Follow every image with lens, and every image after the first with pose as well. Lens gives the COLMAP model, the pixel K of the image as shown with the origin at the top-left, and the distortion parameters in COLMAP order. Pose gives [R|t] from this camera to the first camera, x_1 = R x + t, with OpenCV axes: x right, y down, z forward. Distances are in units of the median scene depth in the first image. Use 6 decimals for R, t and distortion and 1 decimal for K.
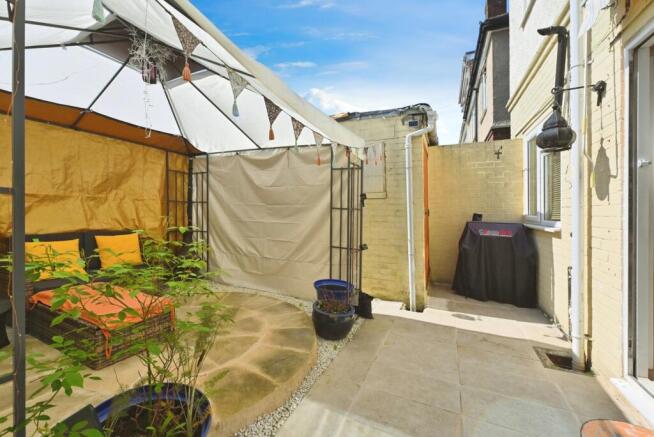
lens RADIAL K [[261.8, 0, 327.2], [0, 261.8, 215.2], [0, 0, 1]] dist [0.000599, -0.000084]
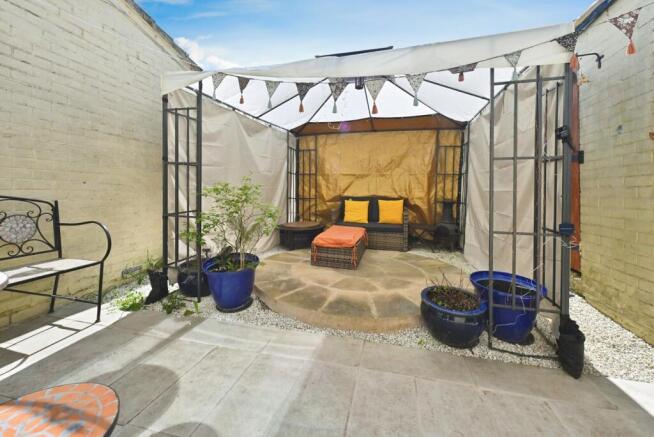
lens RADIAL K [[261.8, 0, 323.9], [0, 261.8, 195.9], [0, 0, 1]] dist [0.000599, -0.000084]
pose [[0.190484, 0.003069, -0.981686, 0.554881], [-0.017393, 0.999849, -0.000250, 0.065783], [0.981536, 0.017122, 0.190508, 0.435680]]
